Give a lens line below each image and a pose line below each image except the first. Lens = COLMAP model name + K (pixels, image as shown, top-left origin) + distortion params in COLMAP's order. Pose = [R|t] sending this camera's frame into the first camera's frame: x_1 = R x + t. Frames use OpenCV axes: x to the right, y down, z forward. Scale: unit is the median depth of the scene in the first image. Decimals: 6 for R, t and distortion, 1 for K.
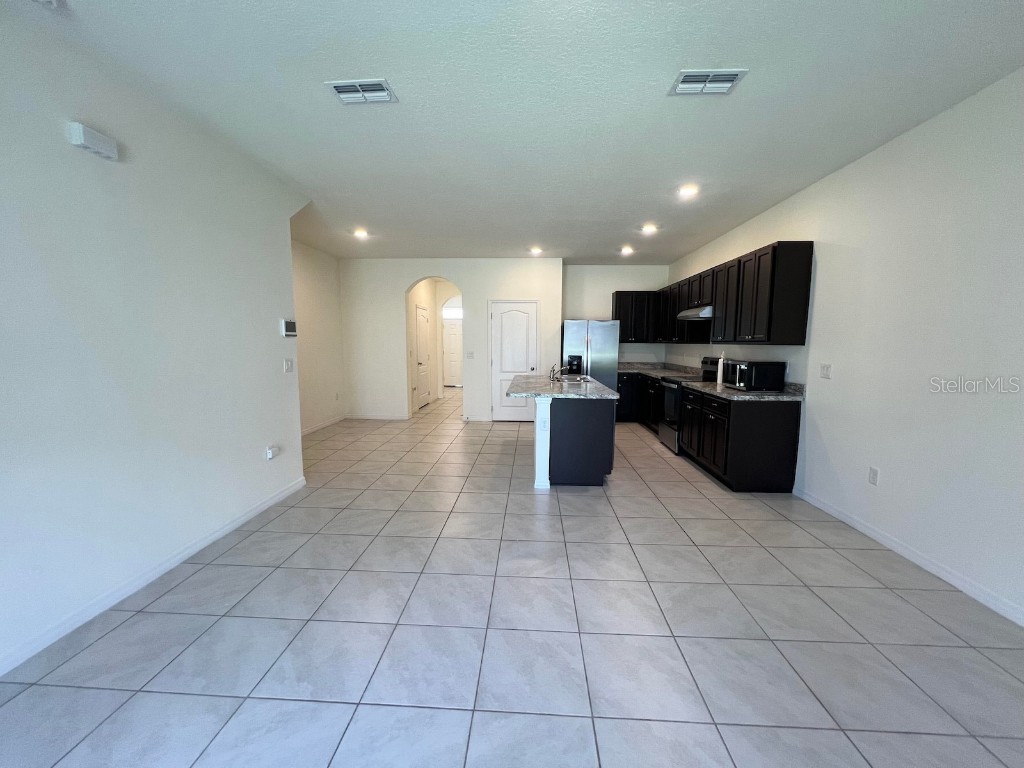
lens RADIAL K [[410.3, 0, 509.7], [0, 410.3, 385.8], [0, 0, 1]] dist [-0.000779, 0.000575]
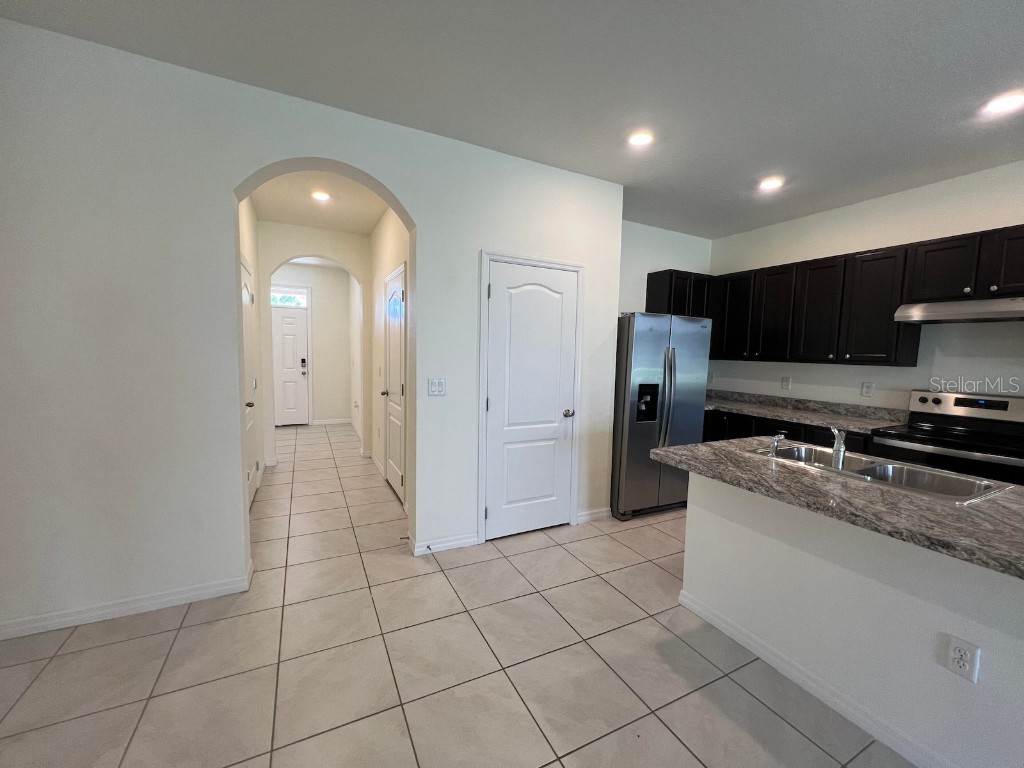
lens RADIAL K [[408.8, 0, 507.9], [0, 408.8, 386.5], [0, 0, 1]] dist [-0.003035, -0.000088]
pose [[0.866459, -0.026657, 0.498536, -0.242188], [0.032553, 0.999465, -0.003136, -0.075720], [-0.498186, 0.018946, 0.866863, 0.657572]]
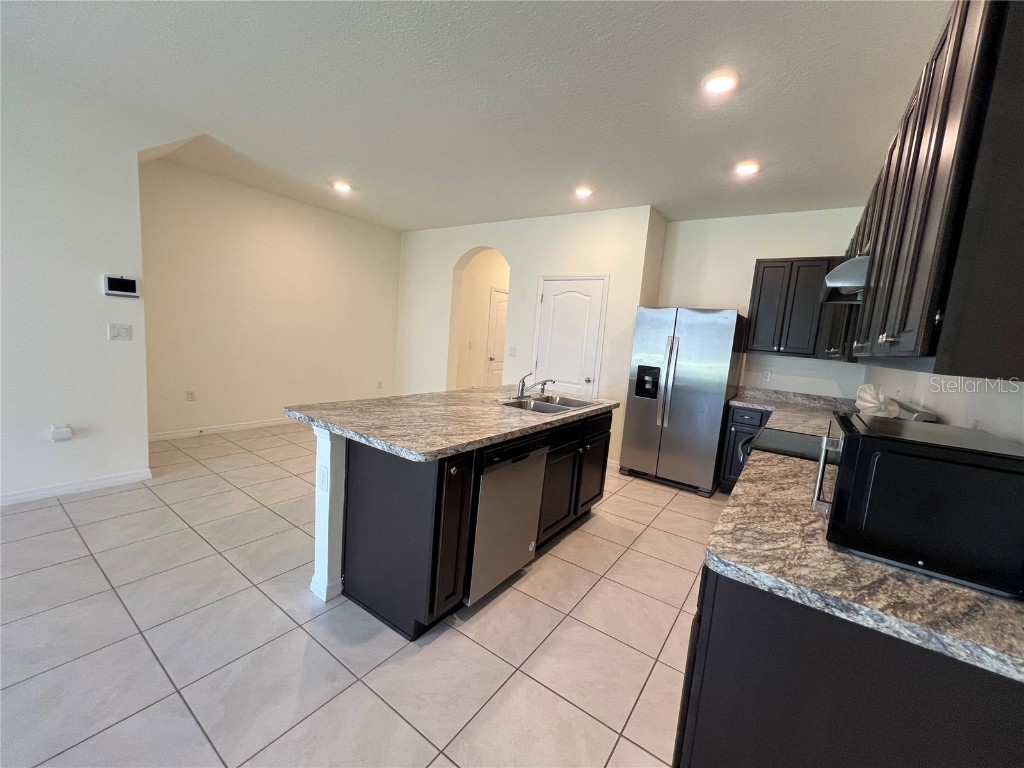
lens RADIAL K [[410.3, 0, 509.7], [0, 410.3, 385.8], [0, 0, 1]] dist [-0.000779, 0.000575]
pose [[0.843071, 0.127855, -0.522383, 0.307241], [-0.129759, 0.990992, 0.033131, -0.039524], [0.521913, 0.039852, 0.852067, 0.388187]]
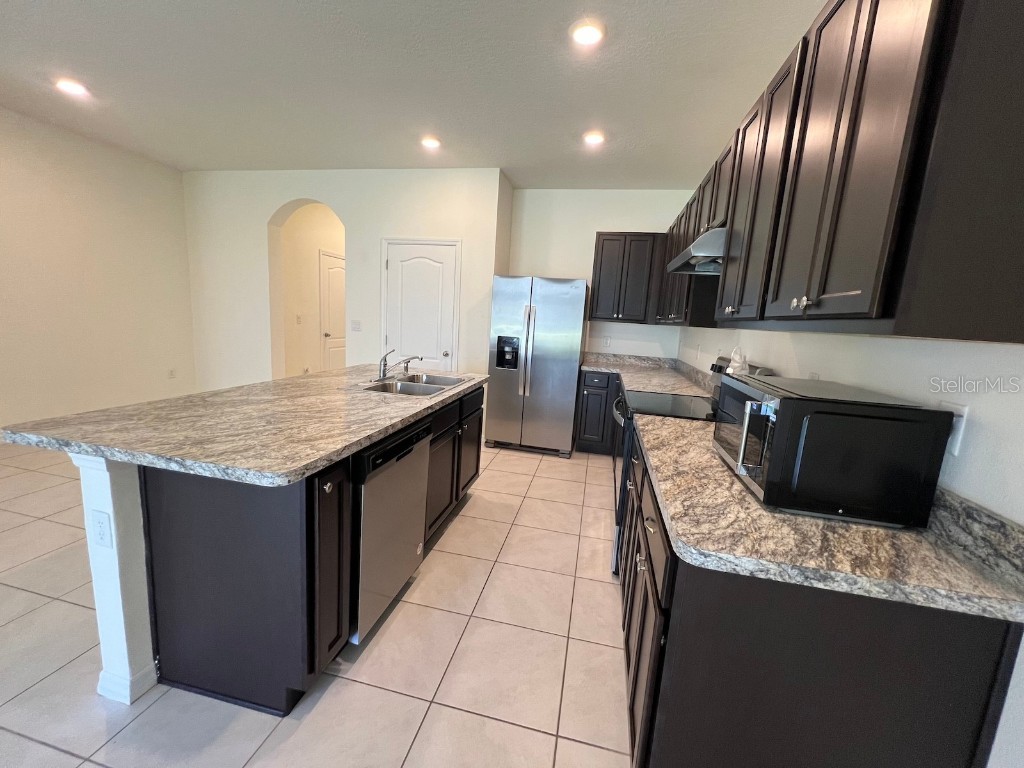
lens RADIAL K [[410.3, 0, 509.7], [0, 410.3, 385.8], [0, 0, 1]] dist [-0.000779, 0.000575]
pose [[0.984641, 0.083312, -0.153432, 0.260523], [-0.074939, 0.995407, 0.059580, -0.039126], [0.157691, -0.047166, 0.986362, 0.416166]]
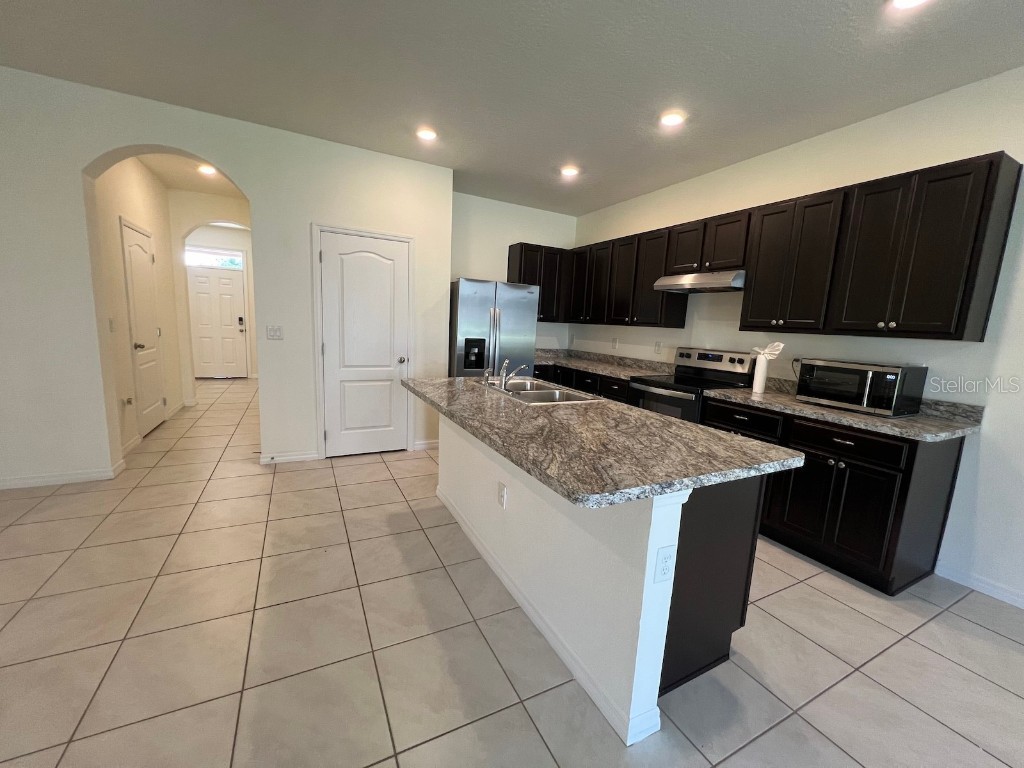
lens RADIAL K [[410.3, 0, 509.7], [0, 410.3, 385.8], [0, 0, 1]] dist [-0.000779, 0.000575]
pose [[0.863477, -0.038337, 0.502929, -0.107062], [0.007732, 0.997996, 0.062800, -0.042054], [-0.504329, -0.050338, 0.862043, 0.448352]]
